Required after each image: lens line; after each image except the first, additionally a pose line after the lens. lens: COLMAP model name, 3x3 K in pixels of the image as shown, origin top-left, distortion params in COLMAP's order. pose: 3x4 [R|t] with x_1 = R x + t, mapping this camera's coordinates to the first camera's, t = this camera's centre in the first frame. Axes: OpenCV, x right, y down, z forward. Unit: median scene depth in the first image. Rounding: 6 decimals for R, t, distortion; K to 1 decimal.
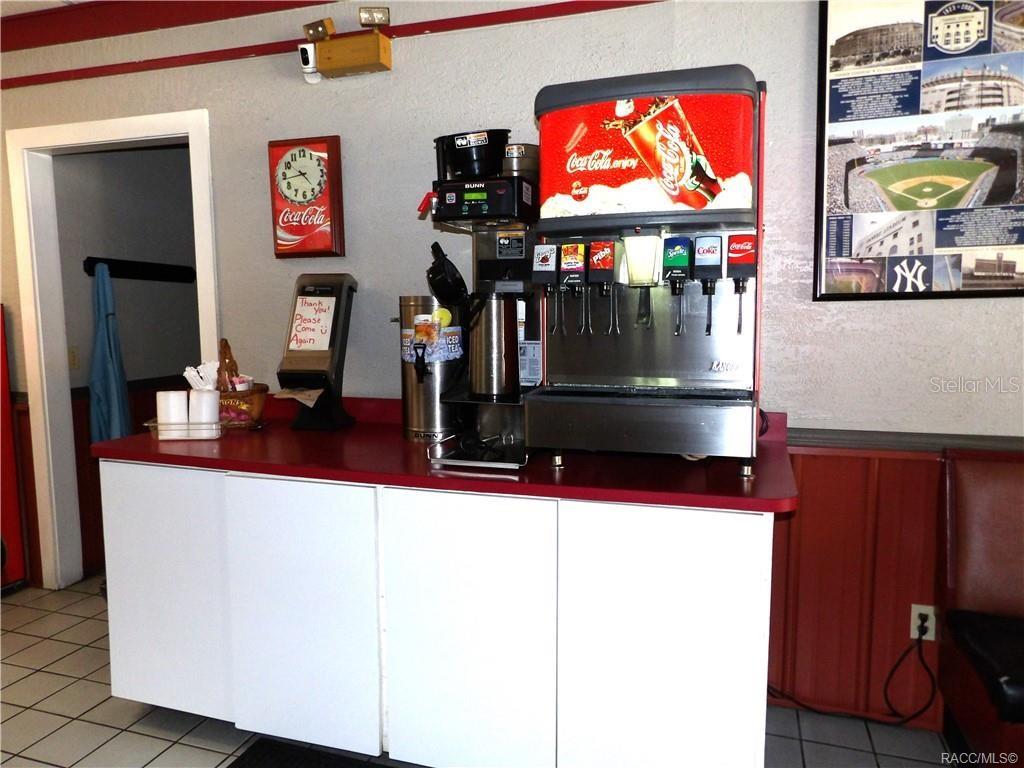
lens RADIAL K [[732.0, 0, 512.0], [0, 732.0, 384.0], [0, 0, 1]] dist [-0.001857, 0.011268]
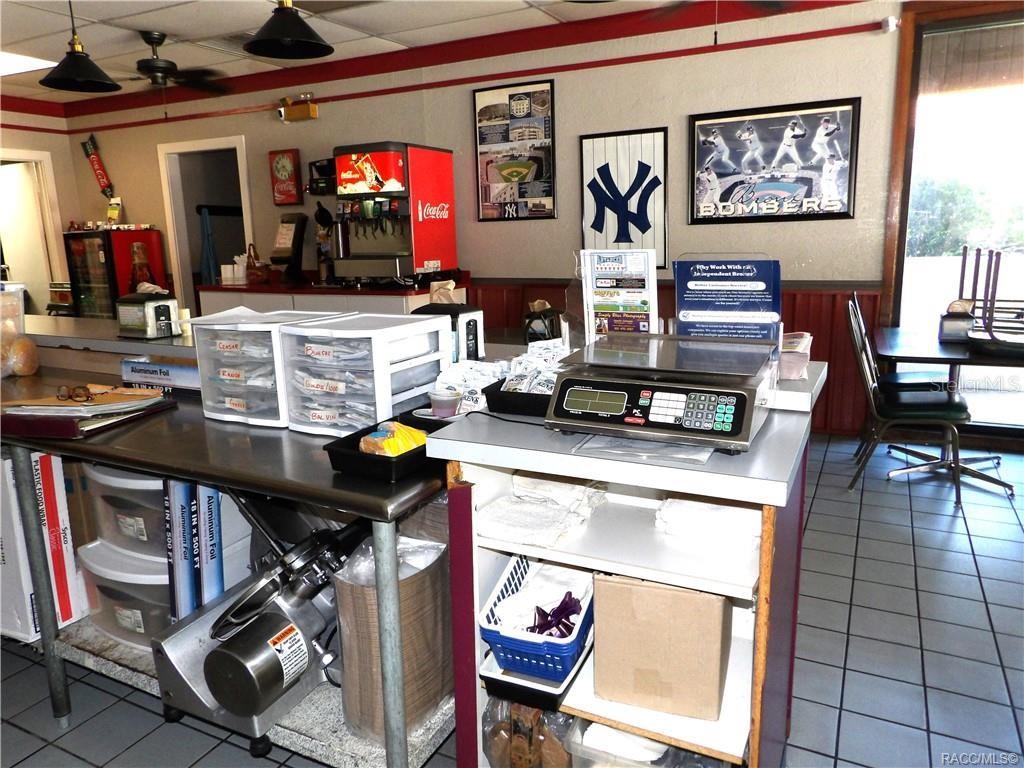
lens RADIAL K [[732.0, 0, 512.0], [0, 732.0, 384.0], [0, 0, 1]] dist [-0.001857, 0.011268]
pose [[0.988637, 0.014730, -0.149596, 0.900921], [0.000347, 0.994961, 0.100261, 0.172769], [0.150319, -0.099173, 0.983651, -1.380827]]
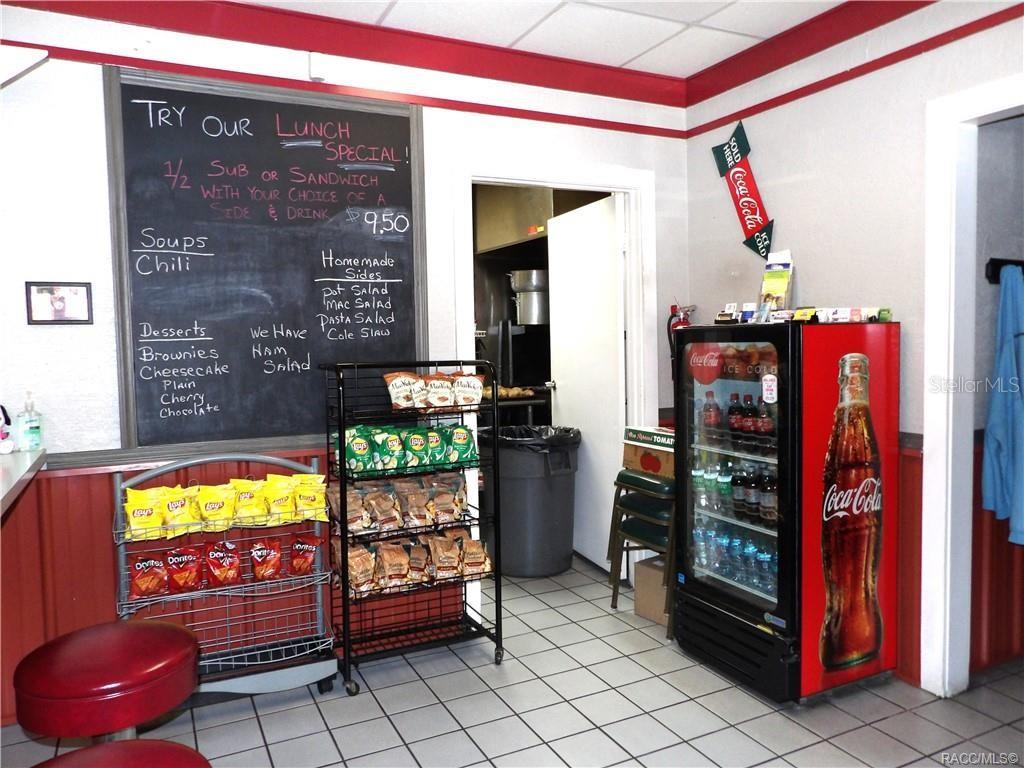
lens RADIAL K [[744.6, 0, 512.0], [0, 744.6, 384.0], [0, 0, 1]] dist [-0.005892, -0.000151]
pose [[0.708485, 0.038944, -0.704651, -0.627184], [-0.063200, 0.997966, -0.008390, -0.011928], [0.702891, 0.050478, 0.709505, 0.195086]]
